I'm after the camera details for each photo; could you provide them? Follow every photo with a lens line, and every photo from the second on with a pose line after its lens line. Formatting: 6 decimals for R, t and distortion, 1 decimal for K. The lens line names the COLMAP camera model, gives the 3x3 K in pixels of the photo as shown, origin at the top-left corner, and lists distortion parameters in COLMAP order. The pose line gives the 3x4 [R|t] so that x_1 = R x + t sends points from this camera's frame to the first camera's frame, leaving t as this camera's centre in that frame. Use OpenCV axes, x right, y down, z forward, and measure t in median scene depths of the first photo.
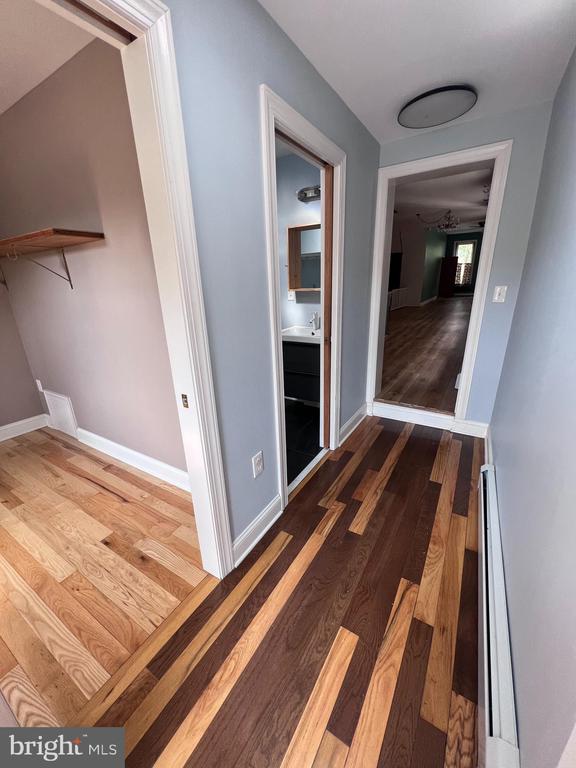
lens RADIAL K [[309.7, 0, 287.5], [0, 309.7, 386.6], [0, 0, 1]] dist [-0.002898, -0.000230]
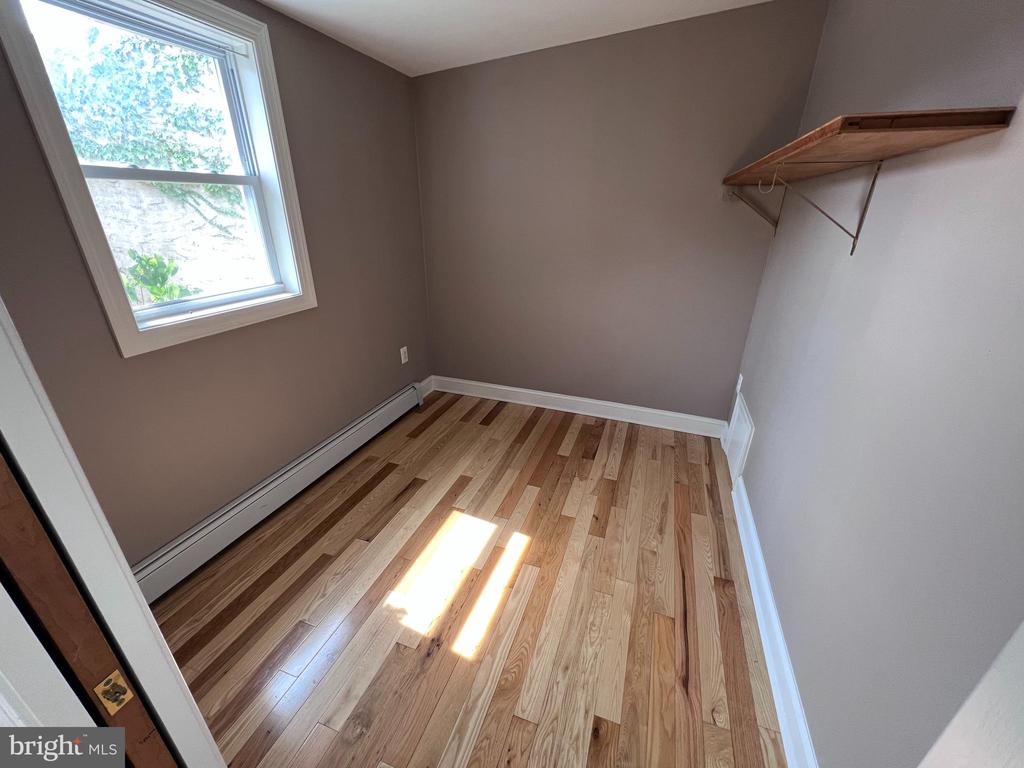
lens RADIAL K [[412.9, 0, 510.0], [0, 412.9, 387.3], [0, 0, 1]] dist [-0.002898, -0.000230]
pose [[0.210642, 0.415816, -0.884719, -0.190914], [-0.335581, 0.880786, 0.334069, -0.190864], [0.918158, 0.226526, 0.325071, 0.408675]]
